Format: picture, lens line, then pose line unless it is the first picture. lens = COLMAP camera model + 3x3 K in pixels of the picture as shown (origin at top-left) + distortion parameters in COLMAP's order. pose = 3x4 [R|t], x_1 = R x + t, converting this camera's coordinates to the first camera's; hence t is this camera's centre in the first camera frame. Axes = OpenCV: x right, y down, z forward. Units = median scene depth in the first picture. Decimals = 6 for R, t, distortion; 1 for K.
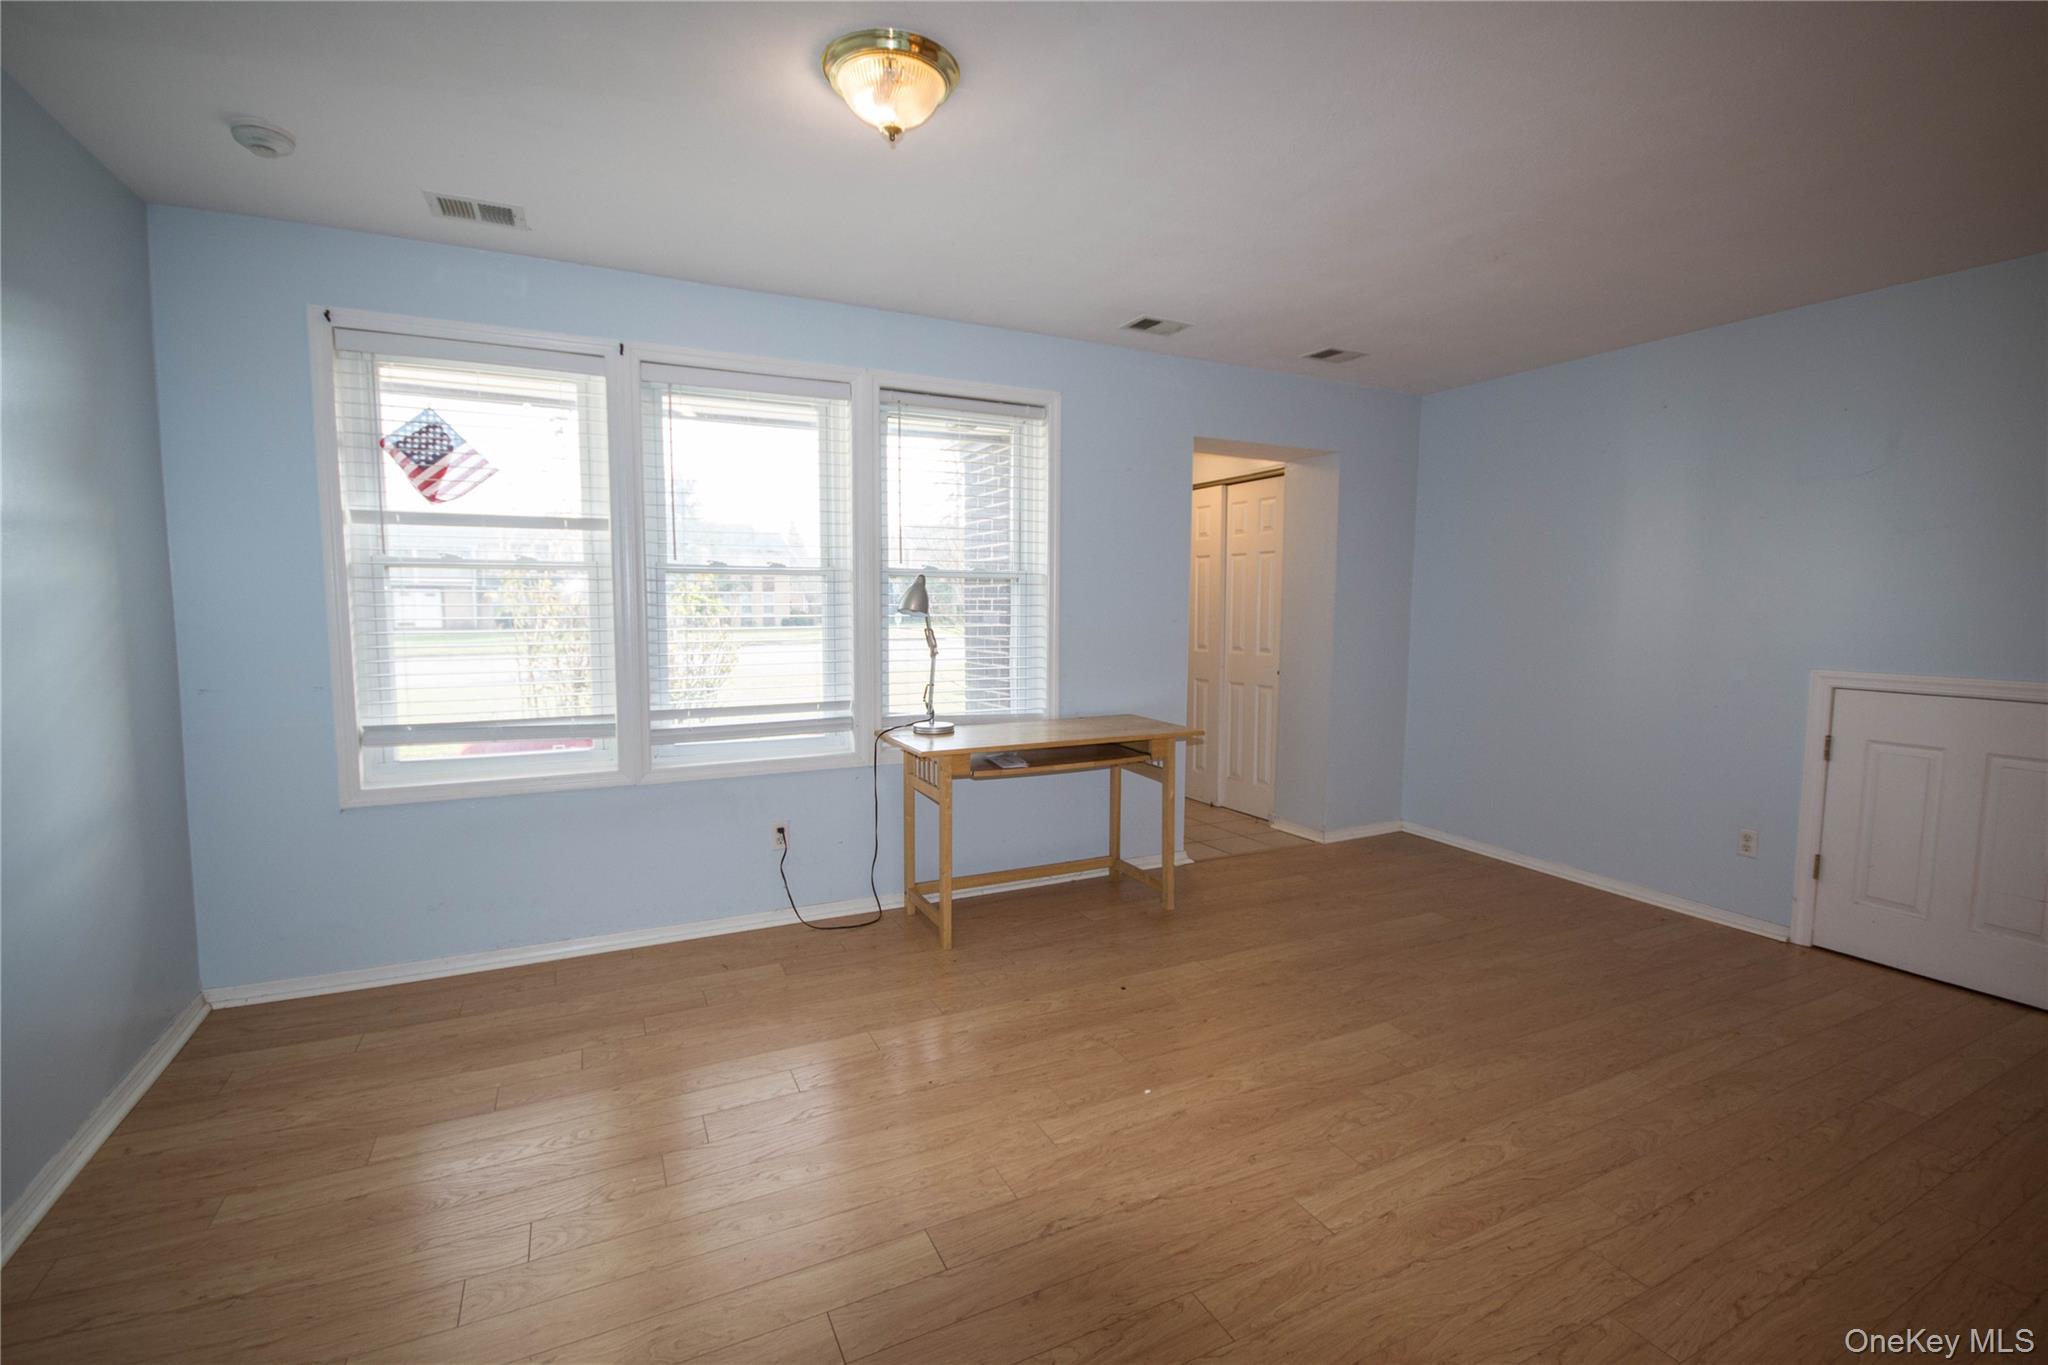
lens RADIAL K [[903.7, 0, 1016.1], [0, 903.7, 681.1], [0, 0, 1]] dist [0.006412, -0.009101]
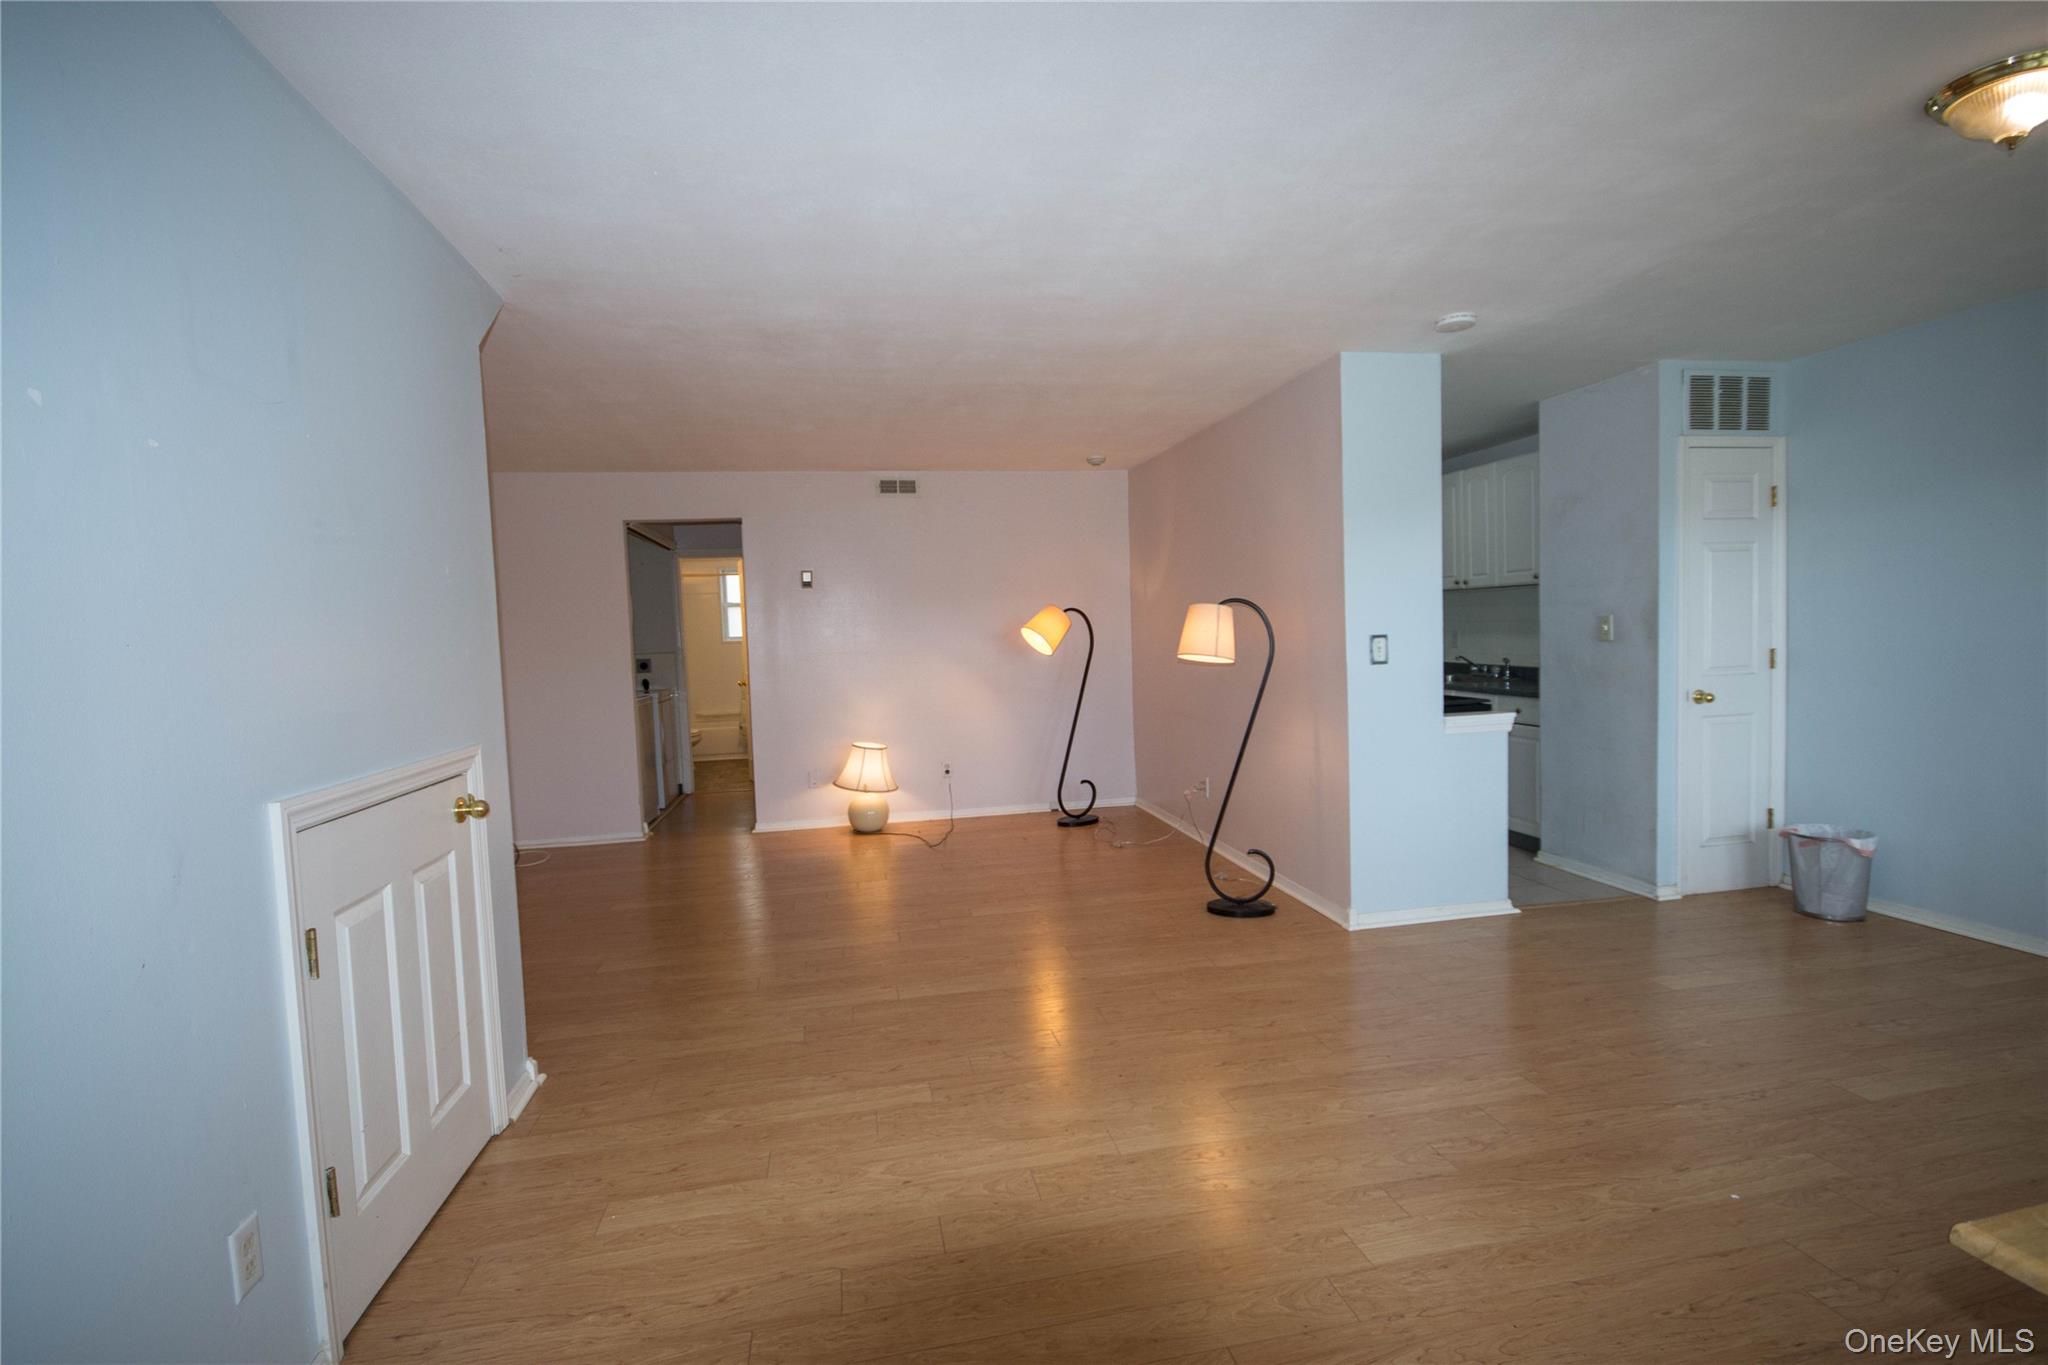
lens RADIAL K [[903.7, 0, 1016.8], [0, 903.7, 688.1], [0, 0, 1]] dist [0.006412, -0.009101]
pose [[-0.963616, 0.014136, 0.266916, 0.429969], [0.056035, 0.987094, 0.150019, -0.132230], [-0.261351, 0.159518, -0.951972, 1.464421]]
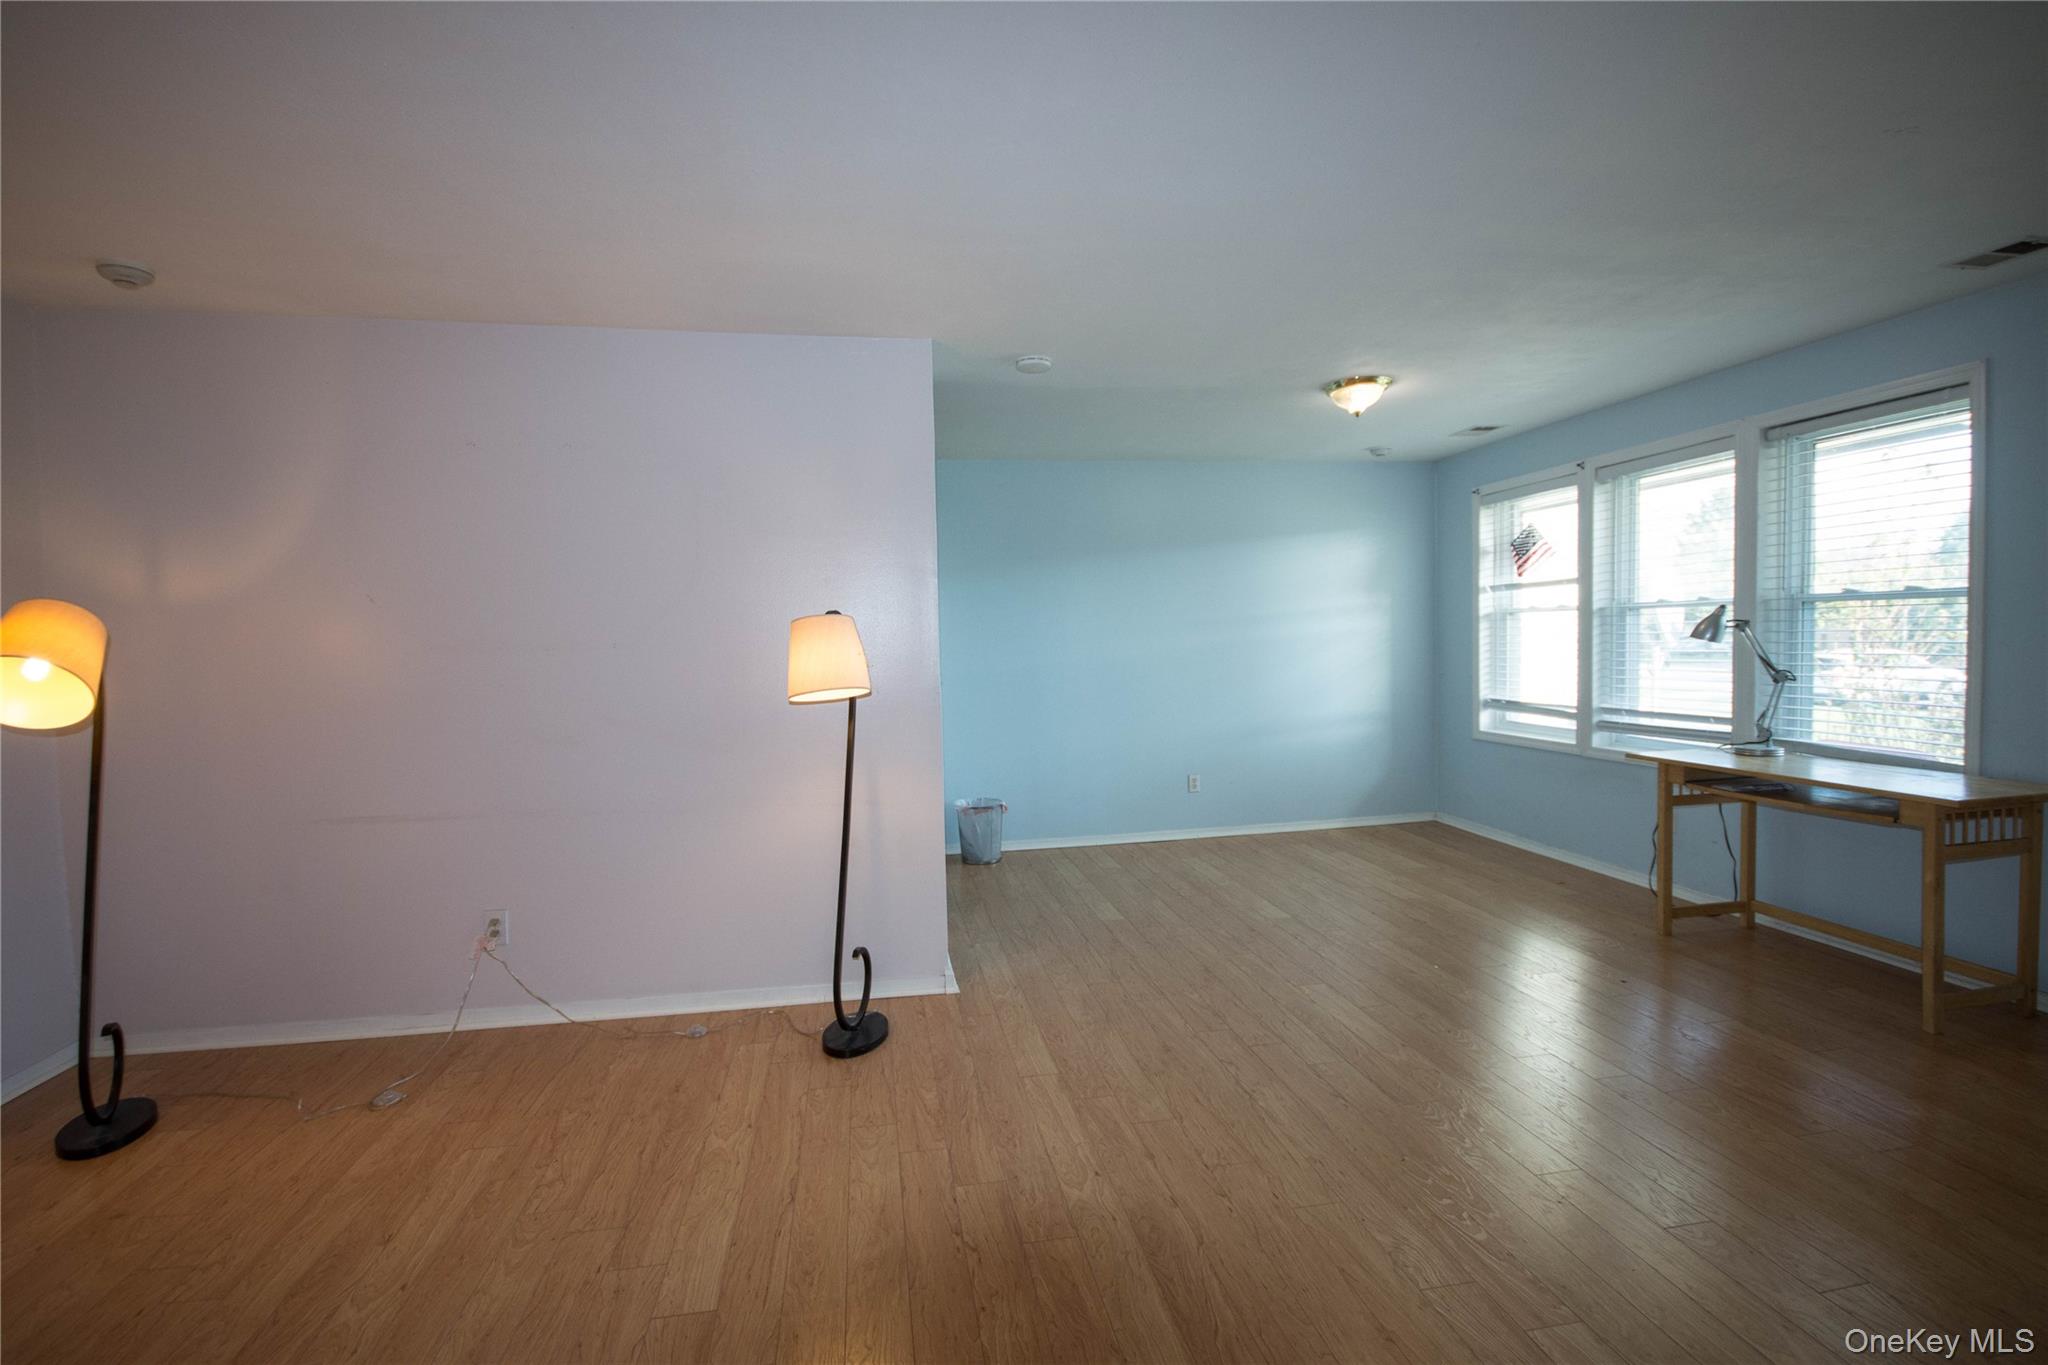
lens RADIAL K [[903.7, 0, 1011.2], [0, 903.7, 677.8], [0, 0, 1]] dist [0.006412, -0.009101]
pose [[-0.292326, 0.043701, -0.955320, 1.335174], [-0.067802, 0.995494, 0.066286, -0.048342], [0.953912, 0.084150, -0.288046, 0.562948]]
